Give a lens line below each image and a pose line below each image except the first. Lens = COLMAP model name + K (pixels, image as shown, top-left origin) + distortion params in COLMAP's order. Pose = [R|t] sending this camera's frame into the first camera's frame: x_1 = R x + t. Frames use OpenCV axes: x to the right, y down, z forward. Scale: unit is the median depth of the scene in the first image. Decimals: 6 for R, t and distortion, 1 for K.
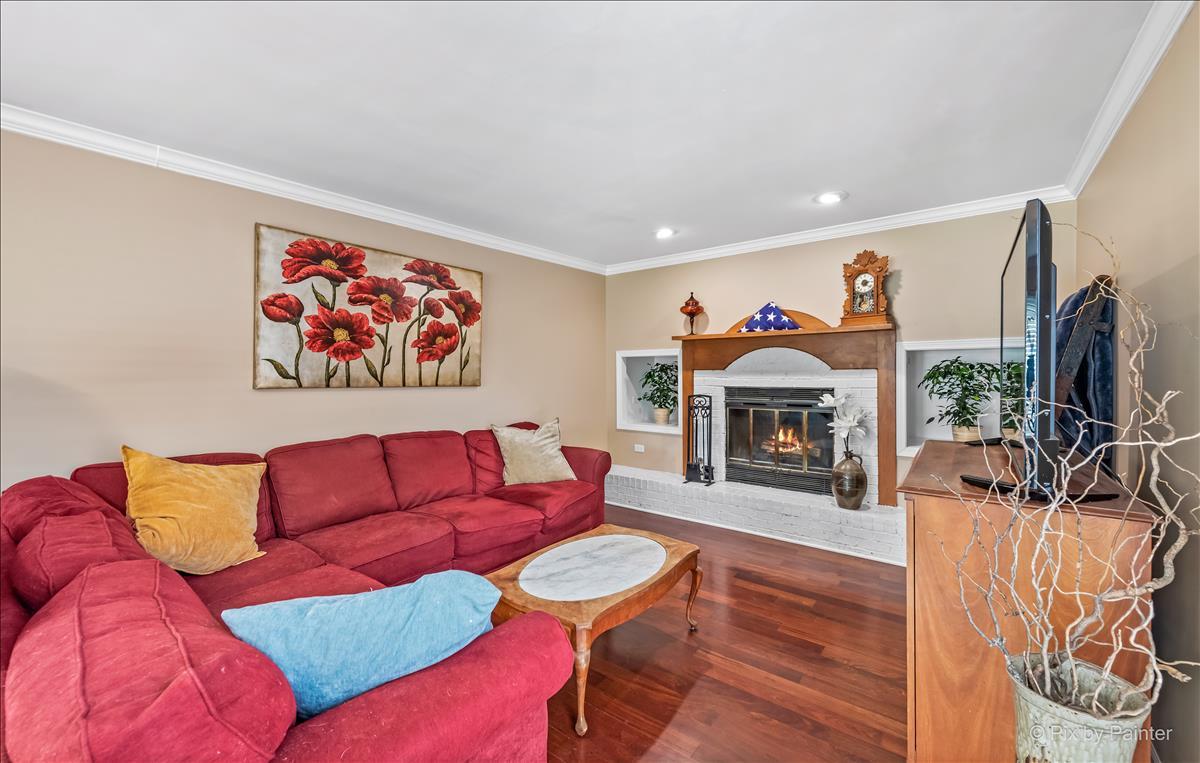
lens RADIAL K [[472.5, 0, 597.0], [0, 472.5, 374.4], [0, 0, 1]] dist [-0.011431, -0.000029]
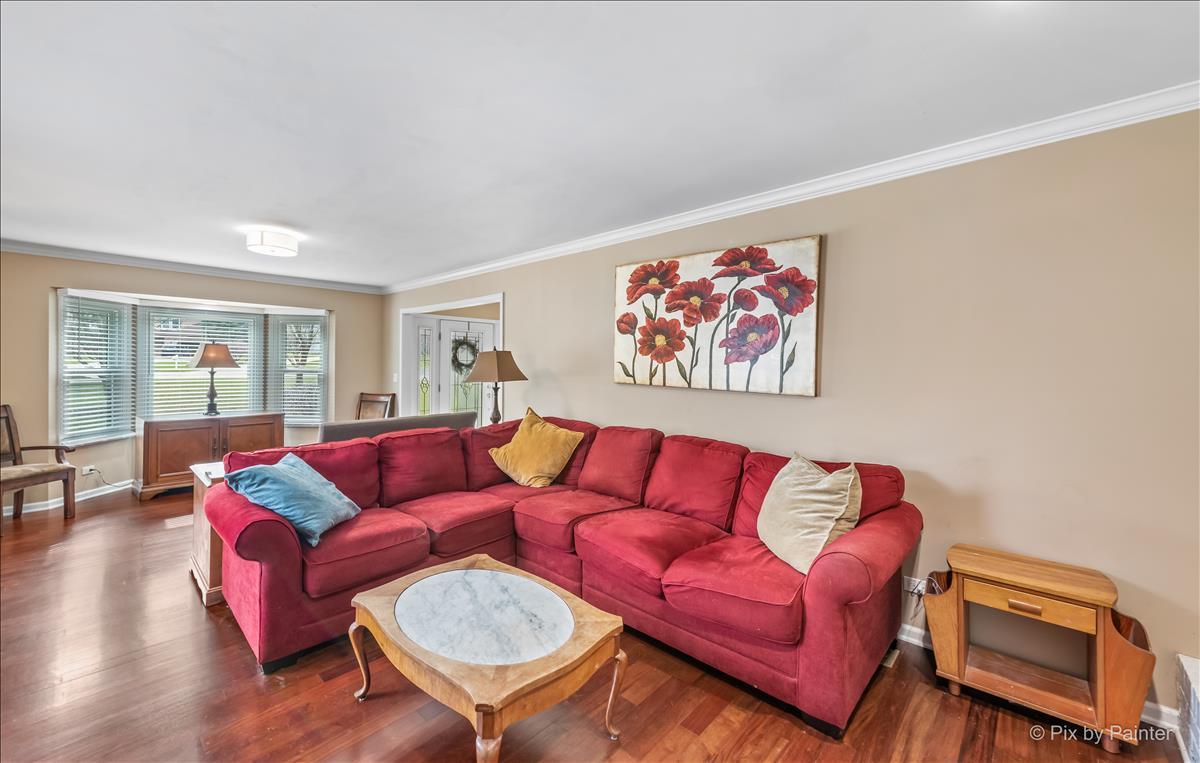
lens RADIAL K [[472.5, 0, 615.3], [0, 472.5, 363.5], [0, 0, 1]] dist [-0.011431, -0.000029]
pose [[-0.052441, -0.001276, -0.998623, 0.597842], [-0.016824, 0.999858, -0.000394, -0.024401], [0.998482, 0.016780, -0.052455, 0.935686]]
